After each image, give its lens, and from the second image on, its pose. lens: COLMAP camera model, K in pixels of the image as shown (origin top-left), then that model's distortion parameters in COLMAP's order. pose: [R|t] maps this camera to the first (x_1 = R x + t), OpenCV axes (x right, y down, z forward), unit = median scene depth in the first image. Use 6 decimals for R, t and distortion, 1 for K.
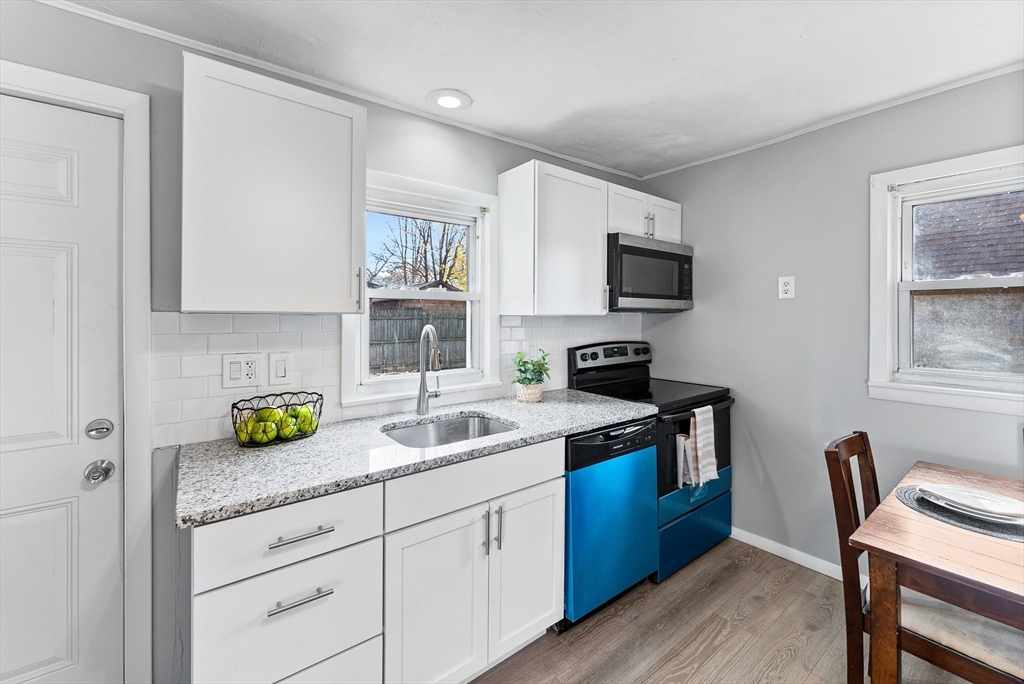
lens RADIAL K [[416.8, 0, 507.1], [0, 416.8, 317.7], [0, 0, 1]] dist [-0.001739, 0.000657]
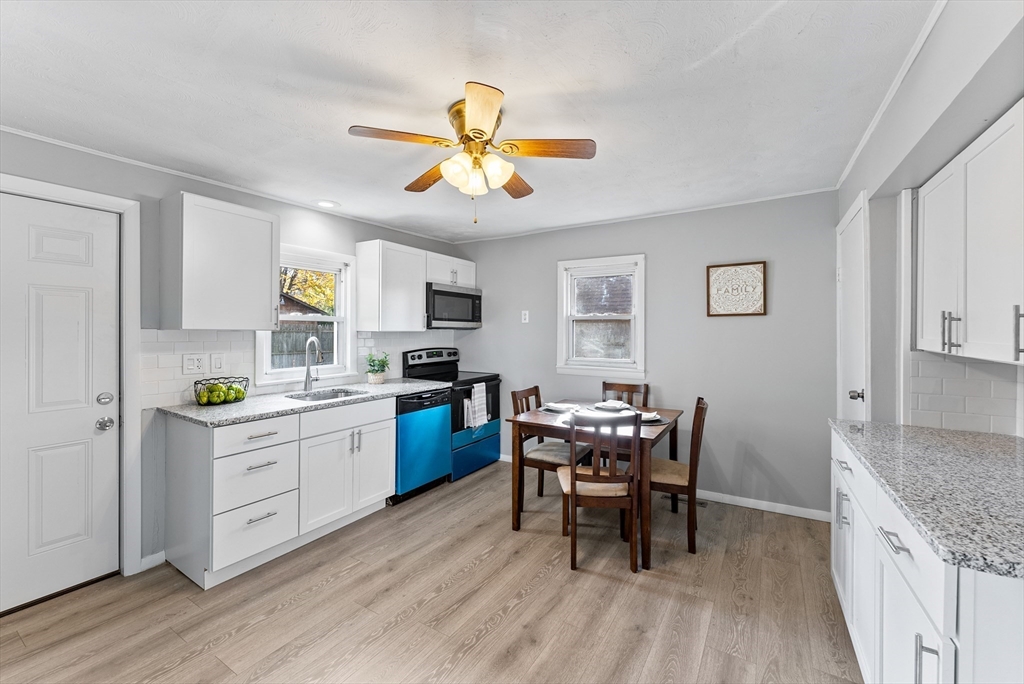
lens RADIAL K [[416.8, 0, 516.5], [0, 416.8, 334.0], [0, 0, 1]] dist [-0.001739, 0.000657]
pose [[0.932924, 0.001793, 0.360069, -0.026307], [-0.003811, 0.999981, 0.004894, -0.006137], [-0.360053, -0.005938, 0.932913, -0.838231]]
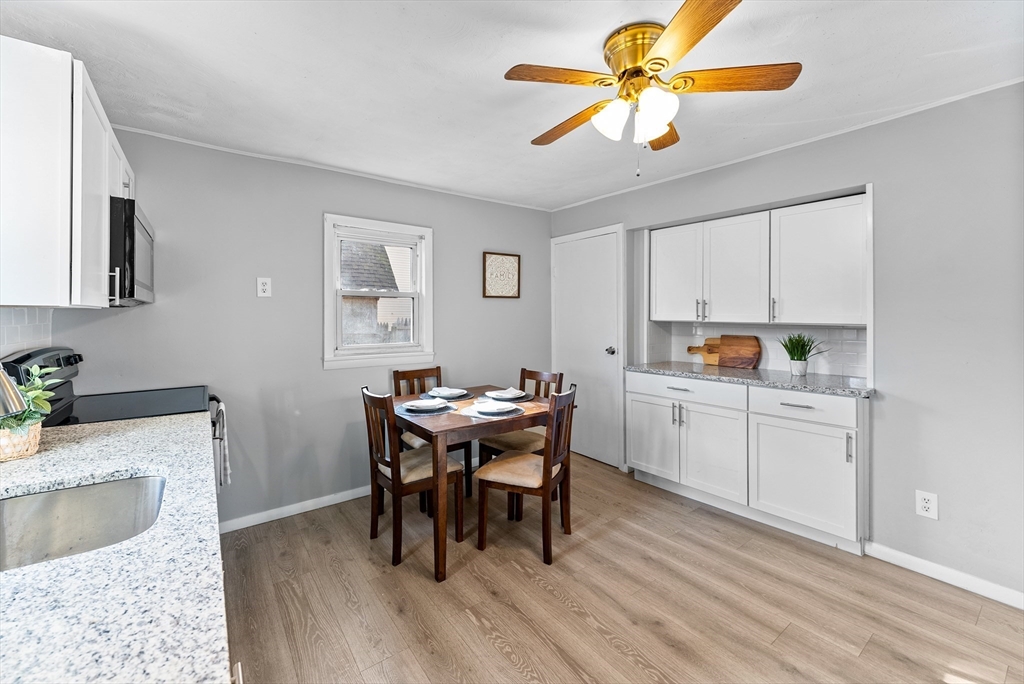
lens RADIAL K [[416.8, 0, 518.5], [0, 416.8, 319.7], [0, 0, 1]] dist [-0.001739, 0.000657]
pose [[0.003403, -0.008741, 0.999956, -0.582943], [0.003199, 0.999957, 0.008730, 0.011875], [-0.999989, 0.003169, 0.003431, 0.357042]]
